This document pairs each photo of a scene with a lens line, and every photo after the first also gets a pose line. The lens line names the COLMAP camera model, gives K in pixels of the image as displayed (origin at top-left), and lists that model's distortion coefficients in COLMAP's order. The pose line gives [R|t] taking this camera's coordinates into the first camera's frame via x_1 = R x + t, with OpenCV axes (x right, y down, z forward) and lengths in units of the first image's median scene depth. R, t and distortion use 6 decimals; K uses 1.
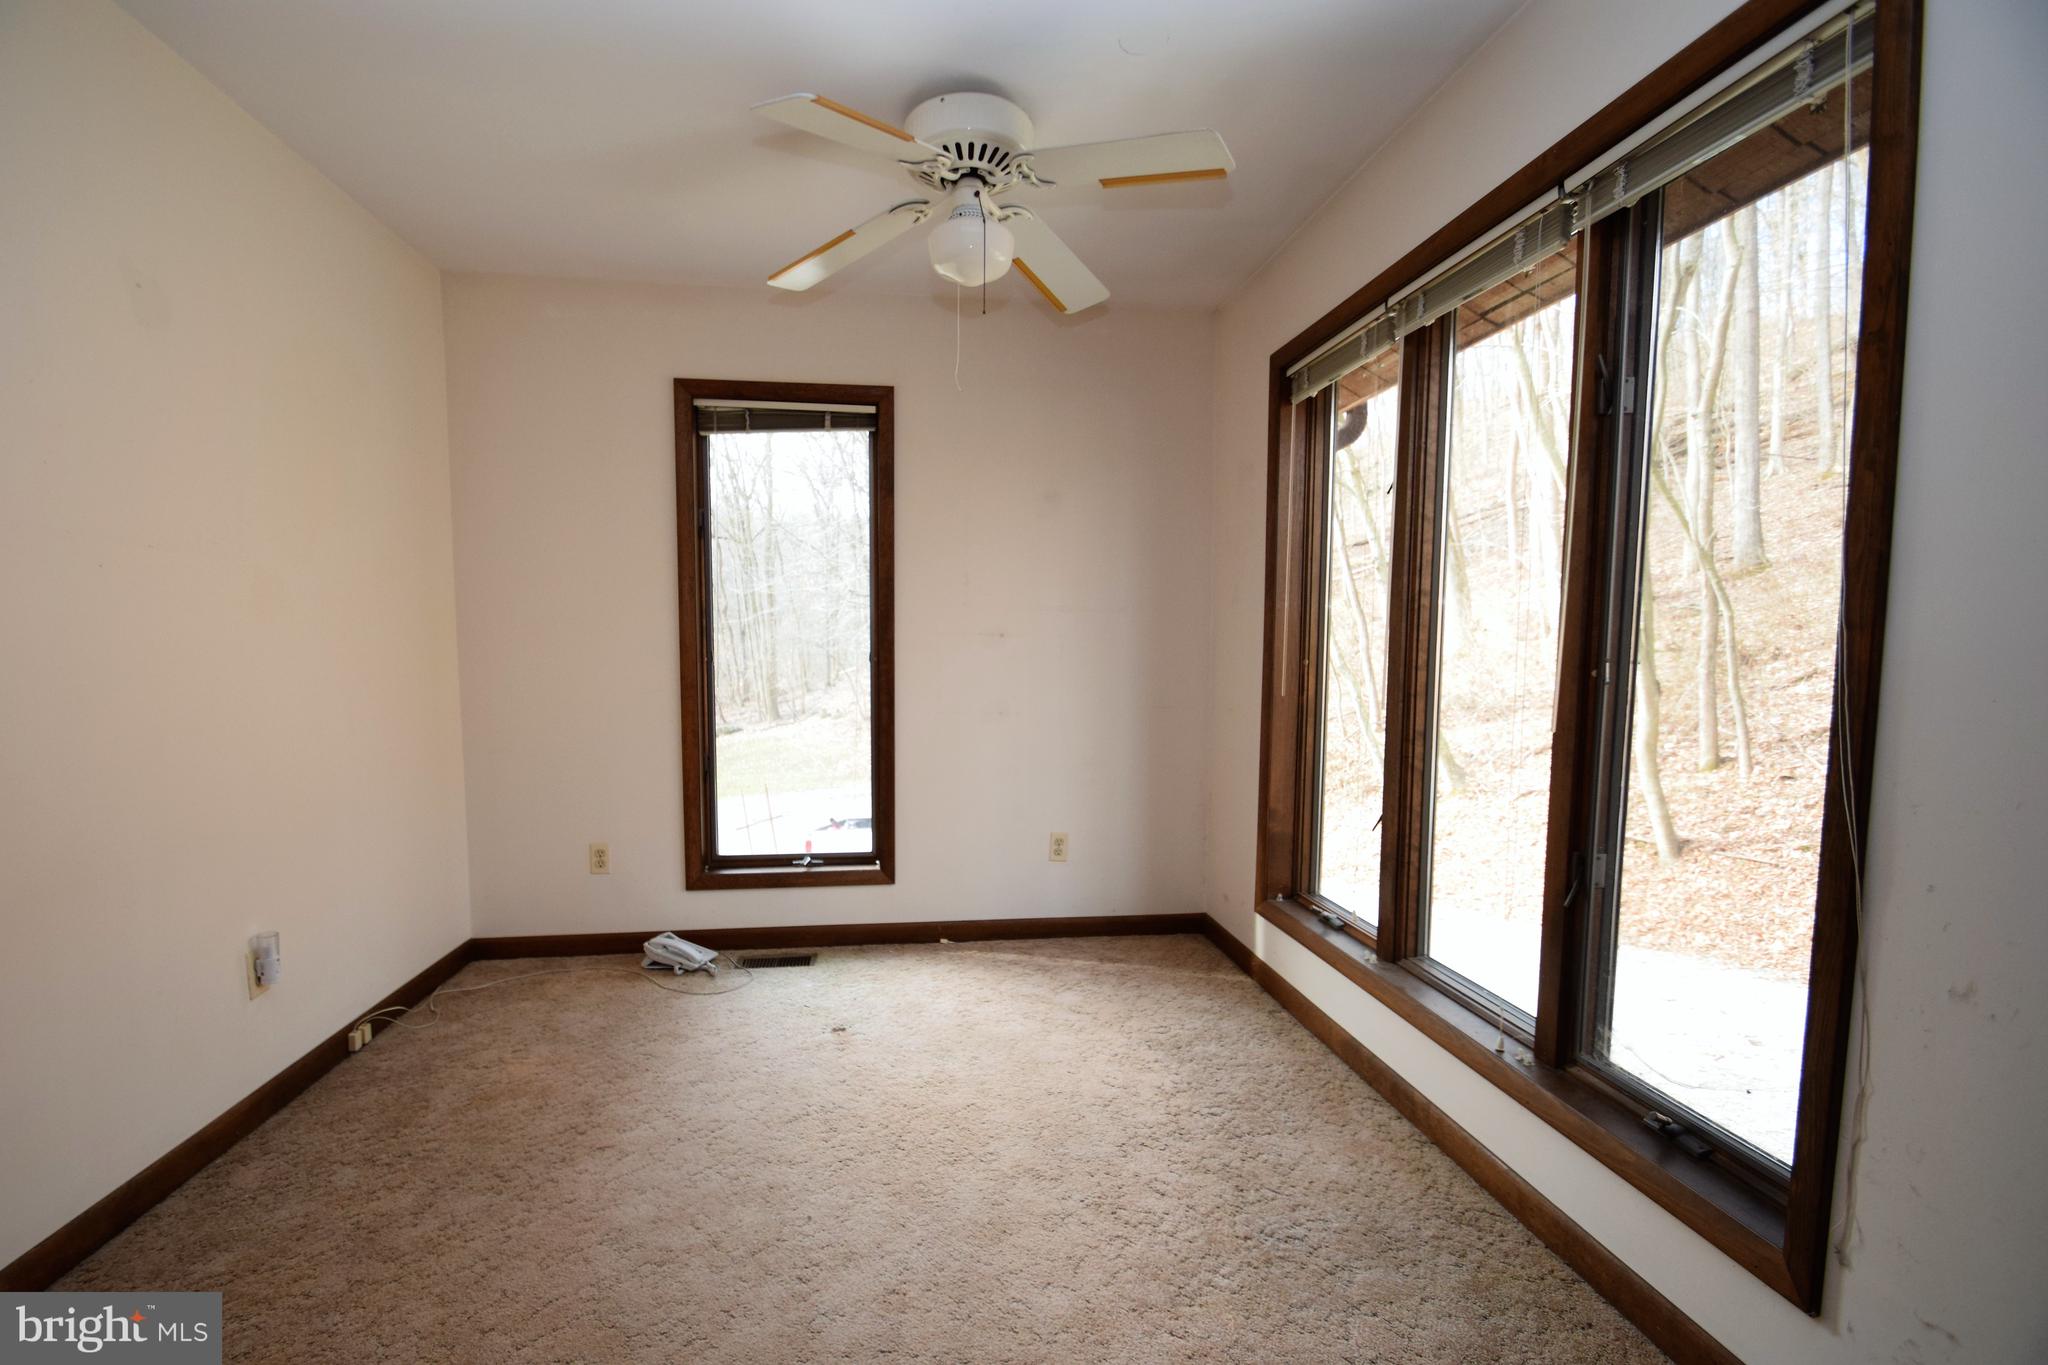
lens RADIAL K [[888.9, 0, 1004.5], [0, 888.9, 689.9], [0, 0, 1]] dist [-0.000698, -0.000715]
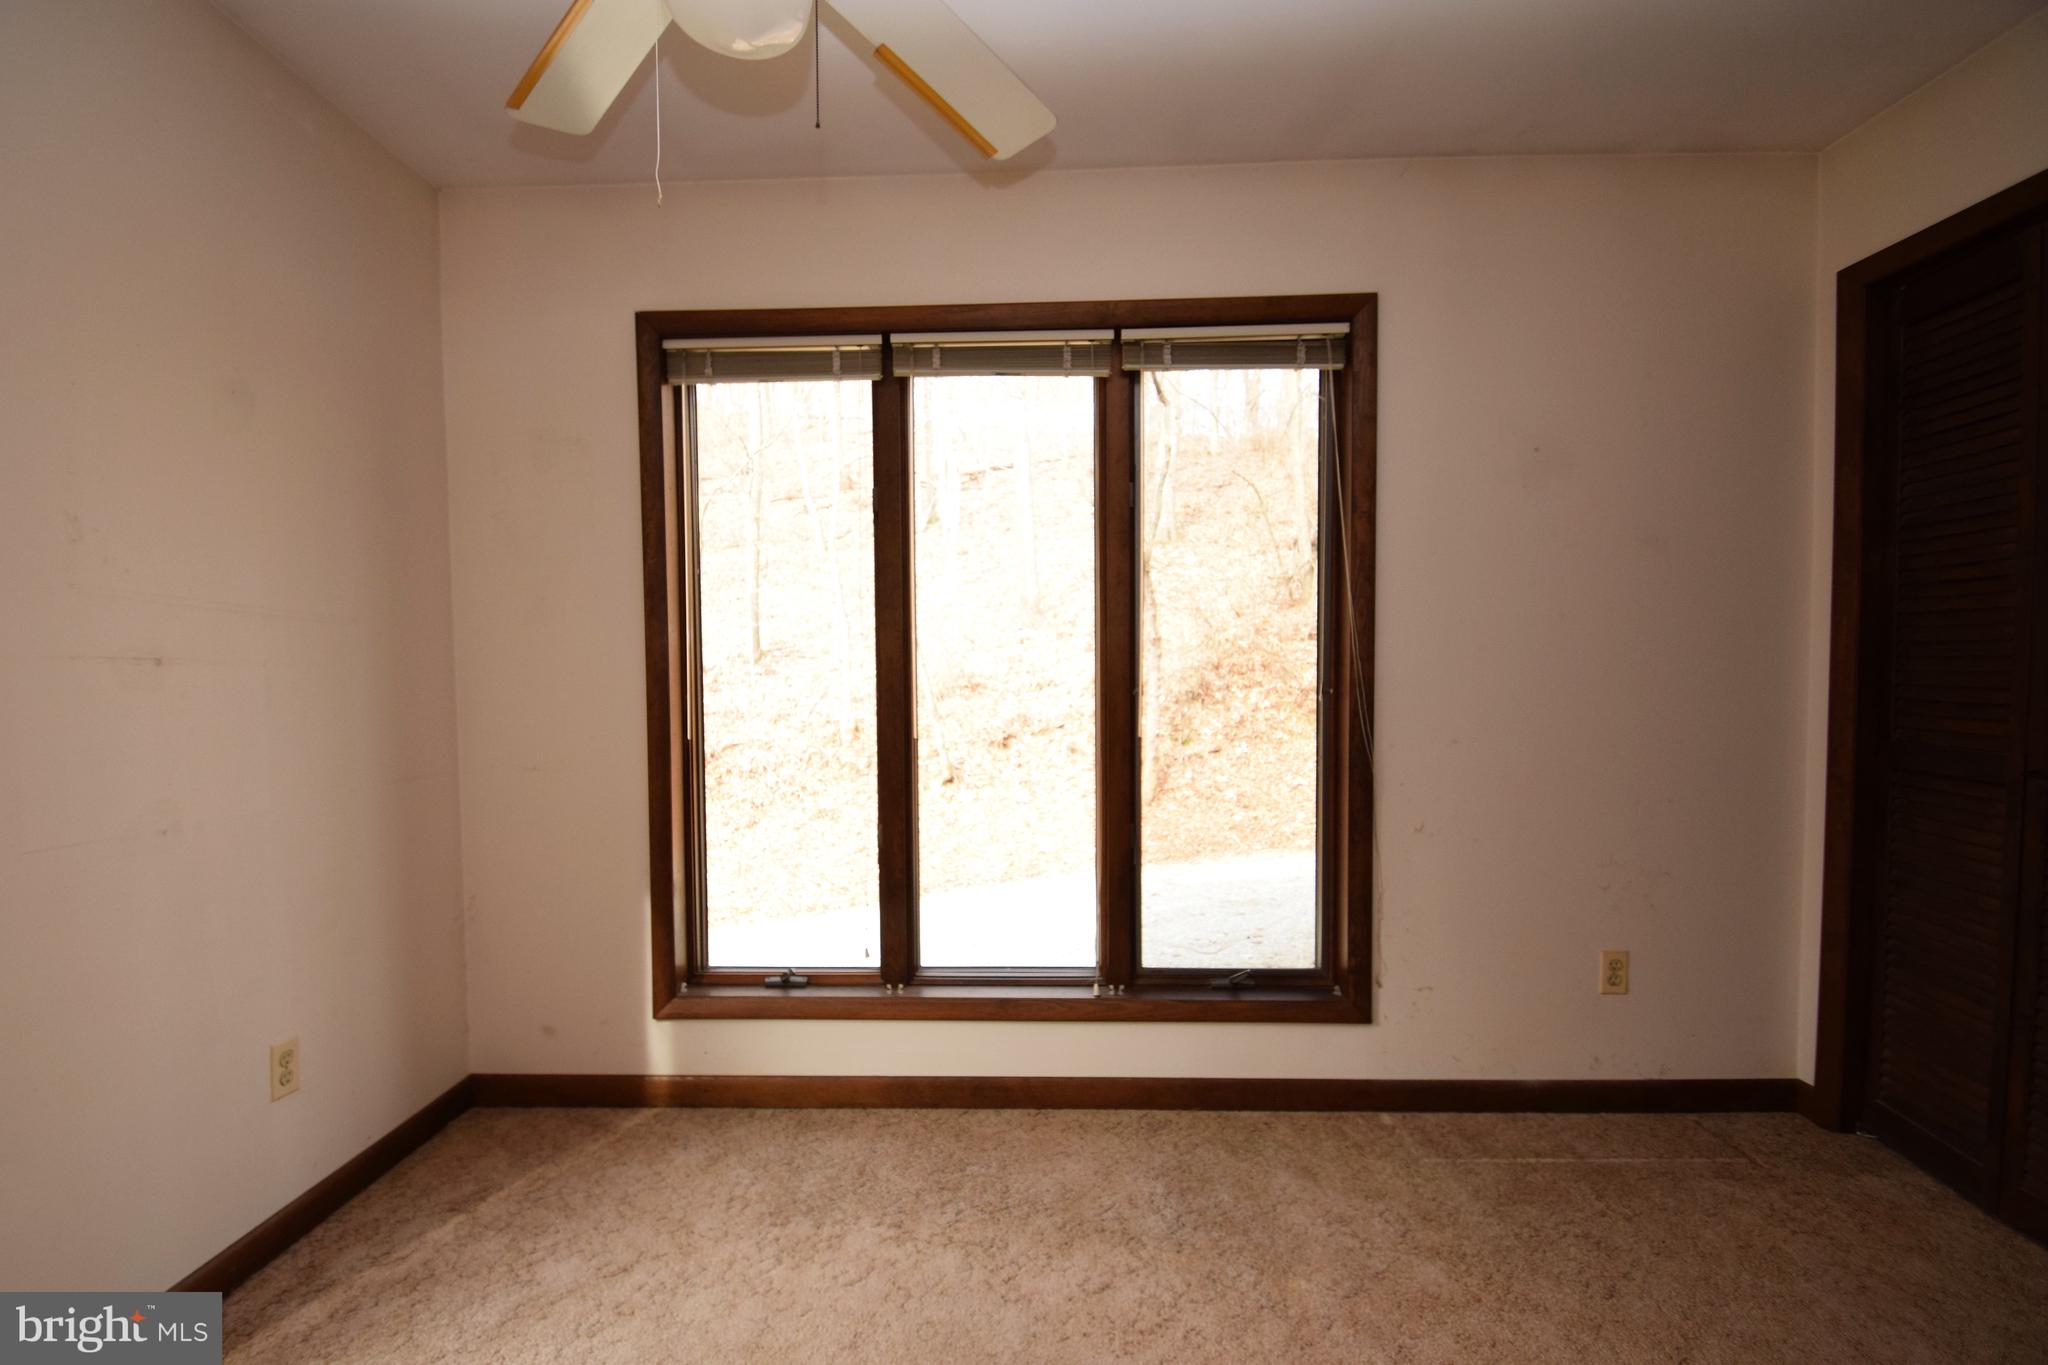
lens RADIAL K [[888.9, 0, 1009.1], [0, 888.9, 690.5], [0, 0, 1]] dist [-0.000698, -0.000715]
pose [[0.172825, -0.028501, 0.984540, -0.464328], [0.057406, 0.998174, 0.018819, -0.037539], [-0.983278, 0.053266, 0.174145, 0.596963]]
